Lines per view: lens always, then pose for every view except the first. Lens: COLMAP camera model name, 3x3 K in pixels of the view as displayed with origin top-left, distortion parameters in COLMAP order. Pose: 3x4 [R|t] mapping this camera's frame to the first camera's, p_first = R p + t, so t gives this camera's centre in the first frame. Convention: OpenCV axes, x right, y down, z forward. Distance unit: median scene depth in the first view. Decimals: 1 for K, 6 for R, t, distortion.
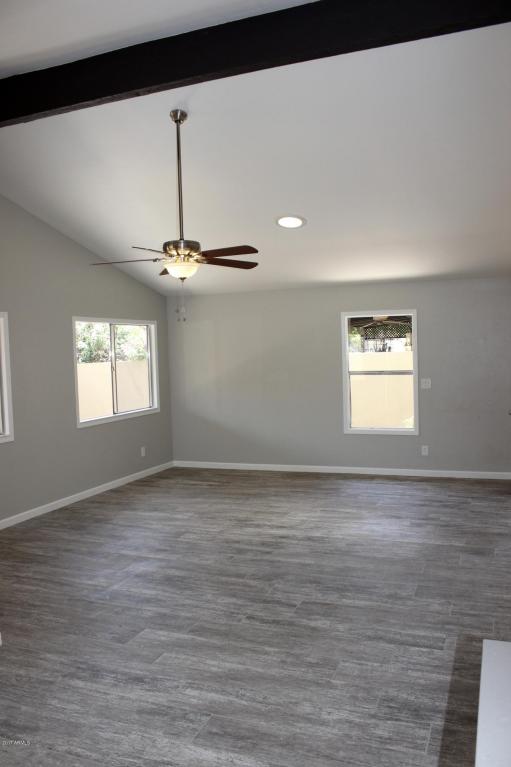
lens RADIAL K [[646.5, 0, 255.9], [0, 646.5, 384.9], [0, 0, 1]] dist [-0.151892, 0.143101]
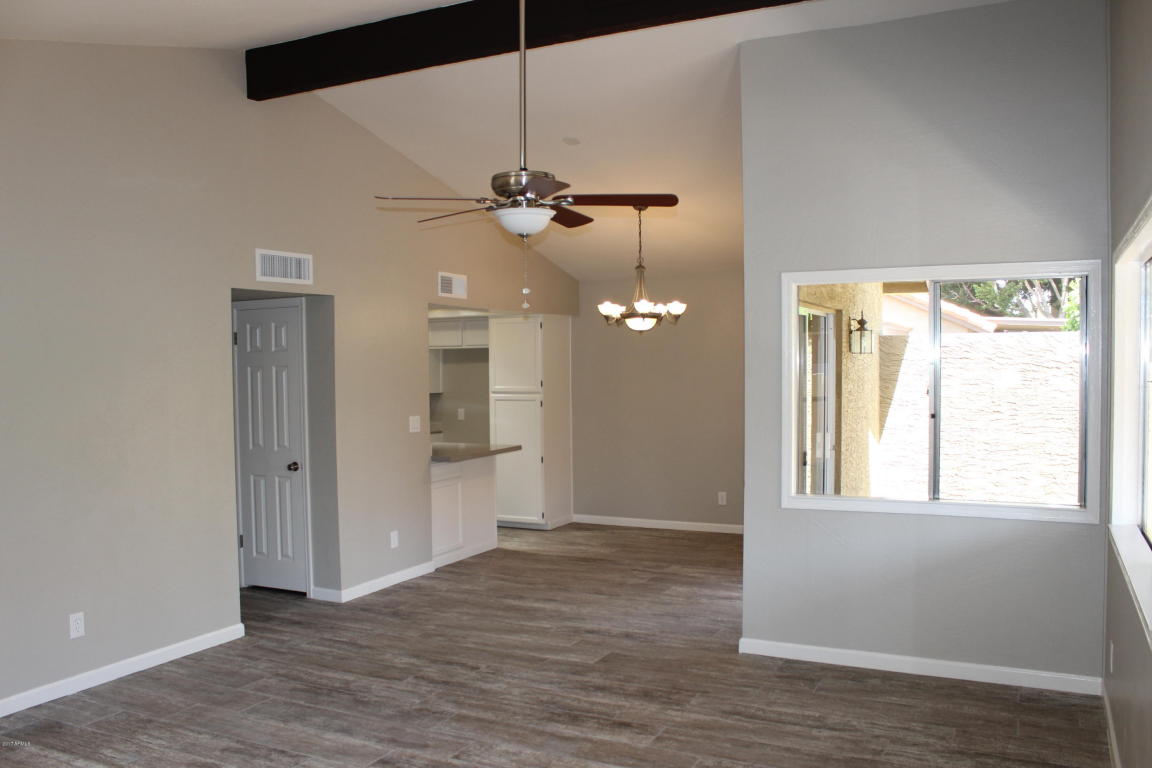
lens RADIAL K [[971.0, 0, 583.0], [0, 971.0, 386.2], [0, 0, 1]] dist [-0.151892, 0.143101]
pose [[-0.995546, 0.041645, 0.084583, -0.226432], [0.048140, 0.995925, 0.076257, -0.089514], [-0.081062, 0.079990, -0.993494, 1.805700]]
